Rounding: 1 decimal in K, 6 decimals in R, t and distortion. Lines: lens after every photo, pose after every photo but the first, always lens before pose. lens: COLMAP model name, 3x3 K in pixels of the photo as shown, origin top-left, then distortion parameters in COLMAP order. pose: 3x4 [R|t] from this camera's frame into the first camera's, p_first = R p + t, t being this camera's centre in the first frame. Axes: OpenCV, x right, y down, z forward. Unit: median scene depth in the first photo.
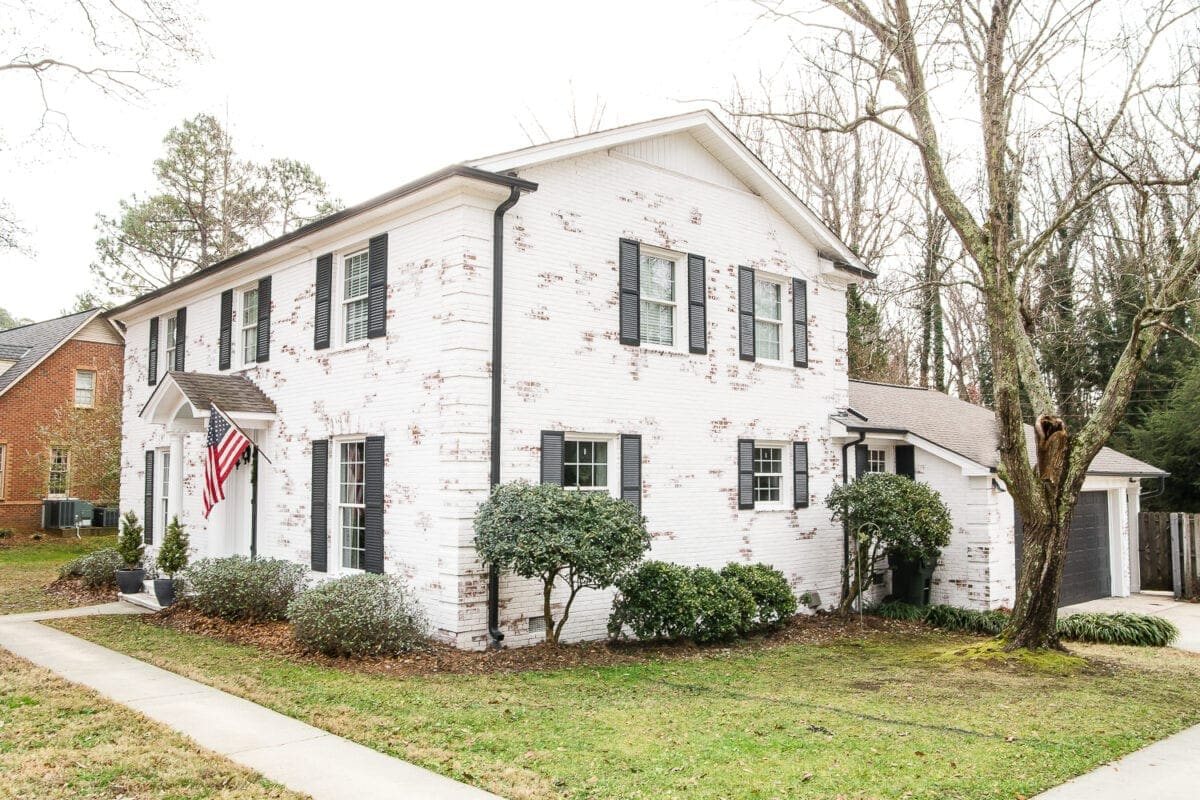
lens RADIAL K [[1001.5, 0, 613.6], [0, 1001.5, 405.3], [0, 0, 1]] dist [-0.137238, 0.148870]
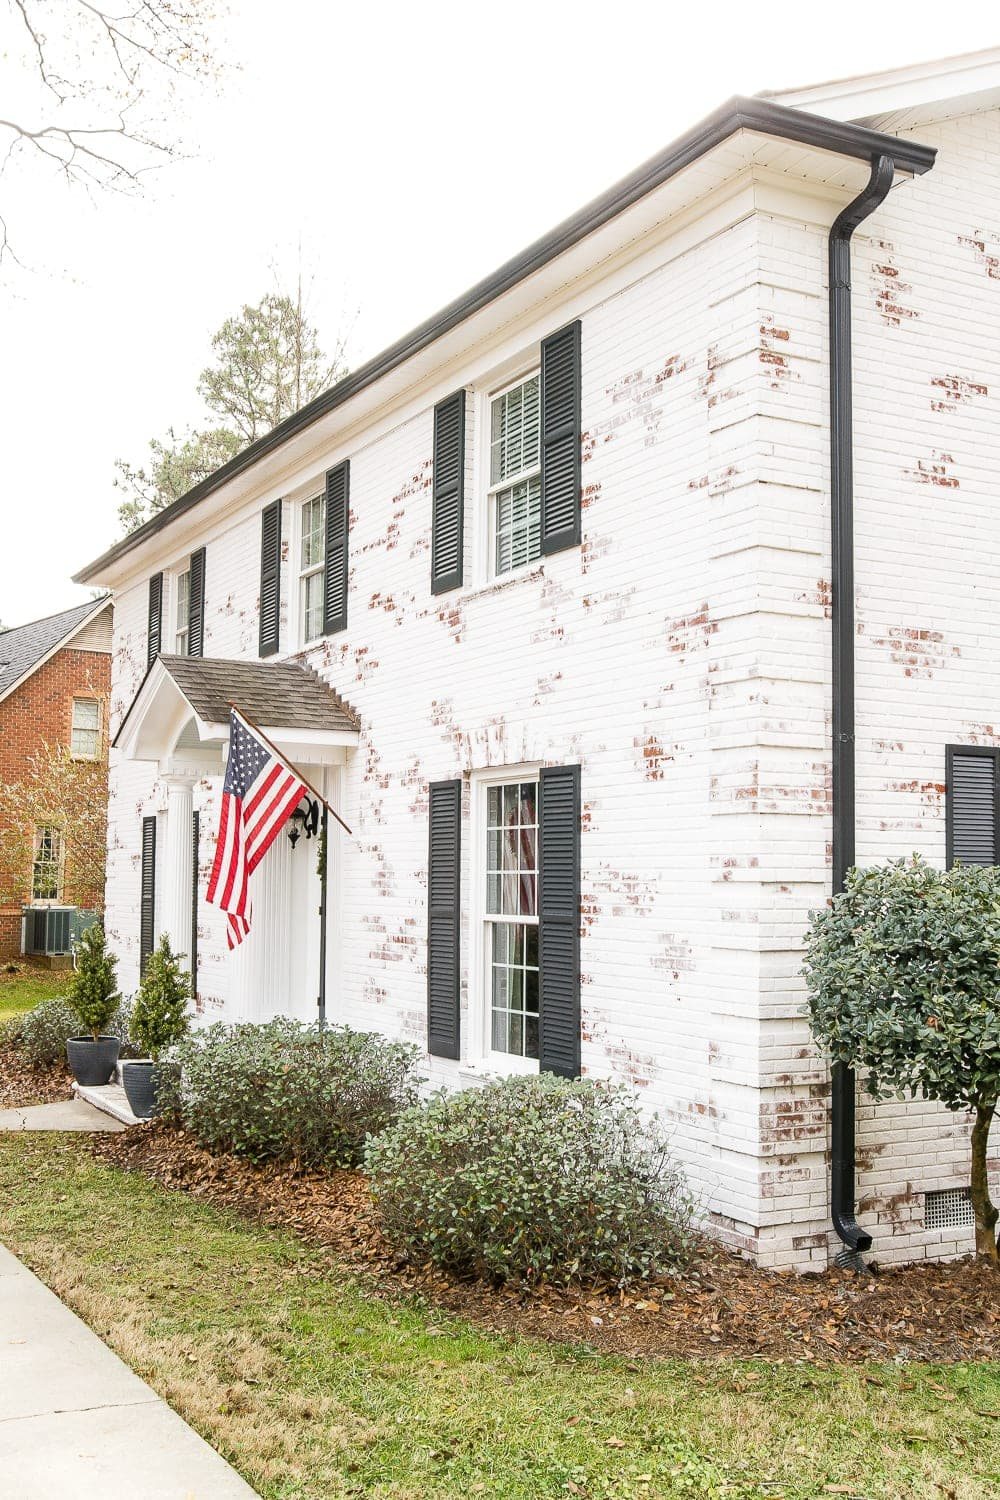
lens RADIAL K [[1588.4, 0, 500.0], [0, 1588.4, 750.0], [0, 0, 1]] dist [-0.064394, 0.277401]
pose [[0.964459, -0.012630, -0.263931, -0.077693], [0.009703, 0.999876, -0.012390, 0.033883], [0.264054, 0.009389, 0.964462, 0.304592]]
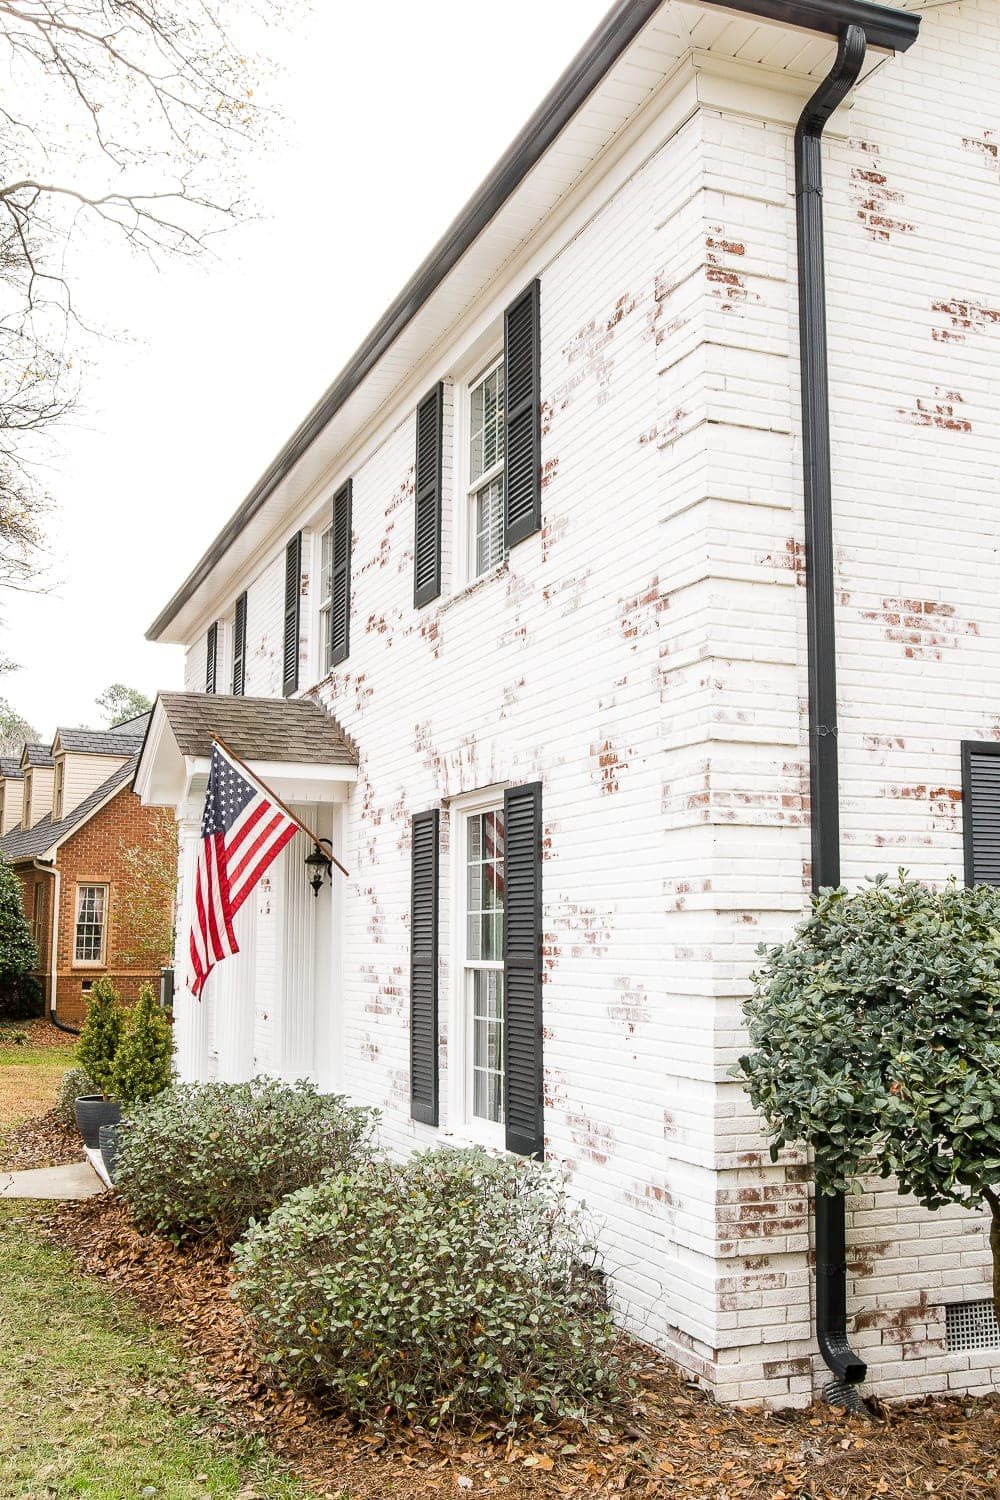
lens RADIAL K [[1478.4, 0, 500.0], [0, 1478.4, 750.0], [0, 0, 1]] dist [-0.079744, 0.213616]
pose [[0.928816, -0.045424, -0.367745, -0.034171], [0.023156, 0.997633, -0.064744, 0.057125], [0.369816, 0.051620, 0.927670, 0.473700]]
